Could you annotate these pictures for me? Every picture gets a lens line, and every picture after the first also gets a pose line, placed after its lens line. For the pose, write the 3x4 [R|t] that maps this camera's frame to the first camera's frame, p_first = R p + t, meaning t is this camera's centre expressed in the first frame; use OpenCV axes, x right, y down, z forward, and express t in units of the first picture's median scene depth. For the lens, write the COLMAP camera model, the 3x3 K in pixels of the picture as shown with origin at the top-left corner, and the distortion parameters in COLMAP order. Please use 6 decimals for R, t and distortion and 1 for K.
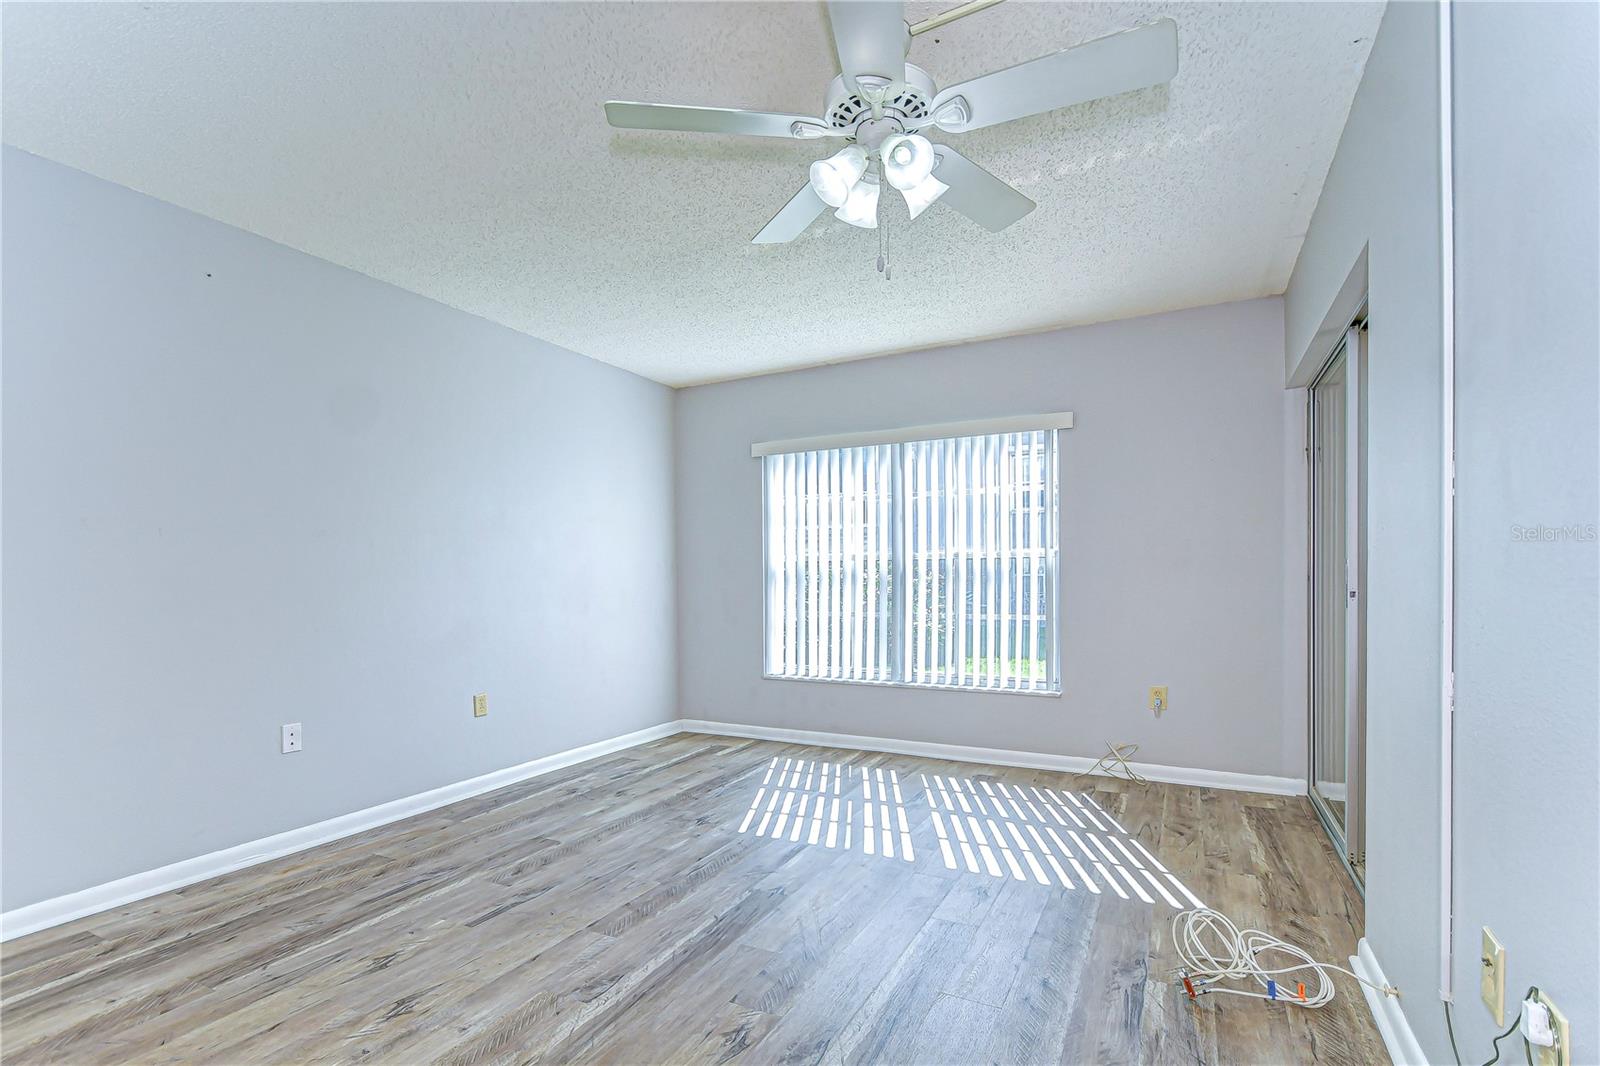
lens RADIAL K [[720.4, 0, 798.6], [0, 720.4, 569.4], [0, 0, 1]] dist [0.005999, -0.007738]
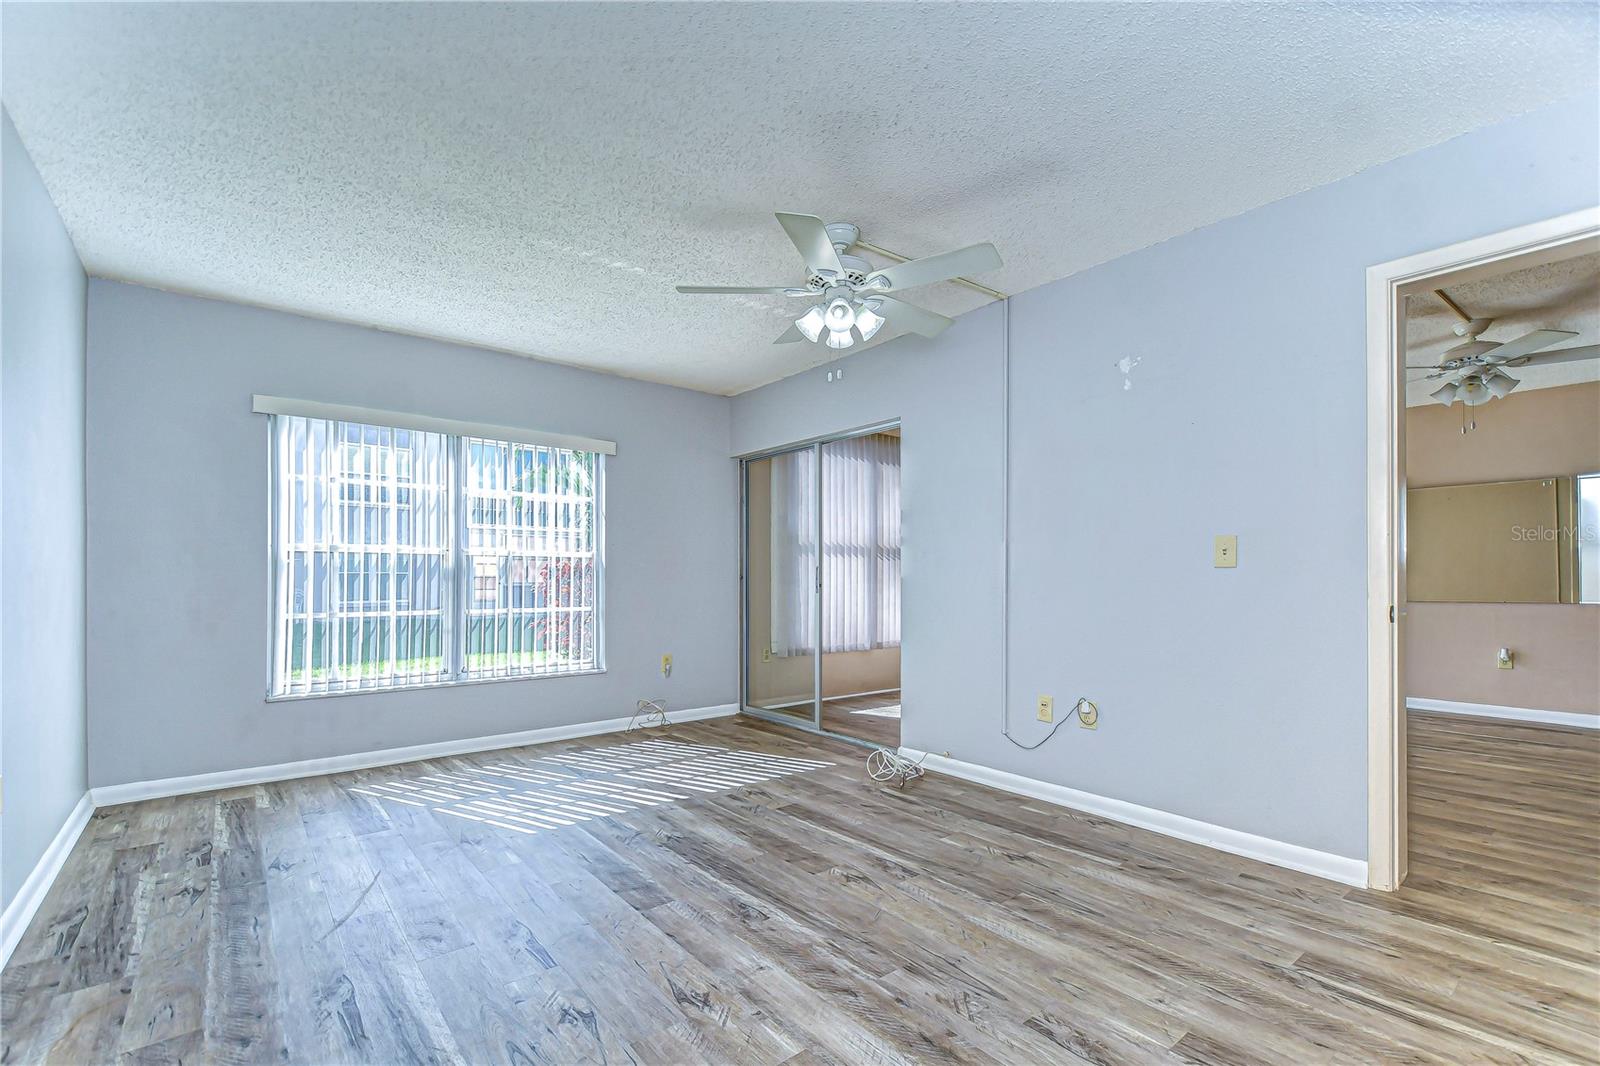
lens RADIAL K [[720.4, 0, 798.6], [0, 720.4, 569.4], [0, 0, 1]] dist [0.005999, -0.007738]
pose [[0.404901, 0.017349, 0.914196, -0.627279], [-0.016501, 0.999796, -0.011665, 0.010587], [-0.914211, -0.010362, 0.405105, 0.208779]]
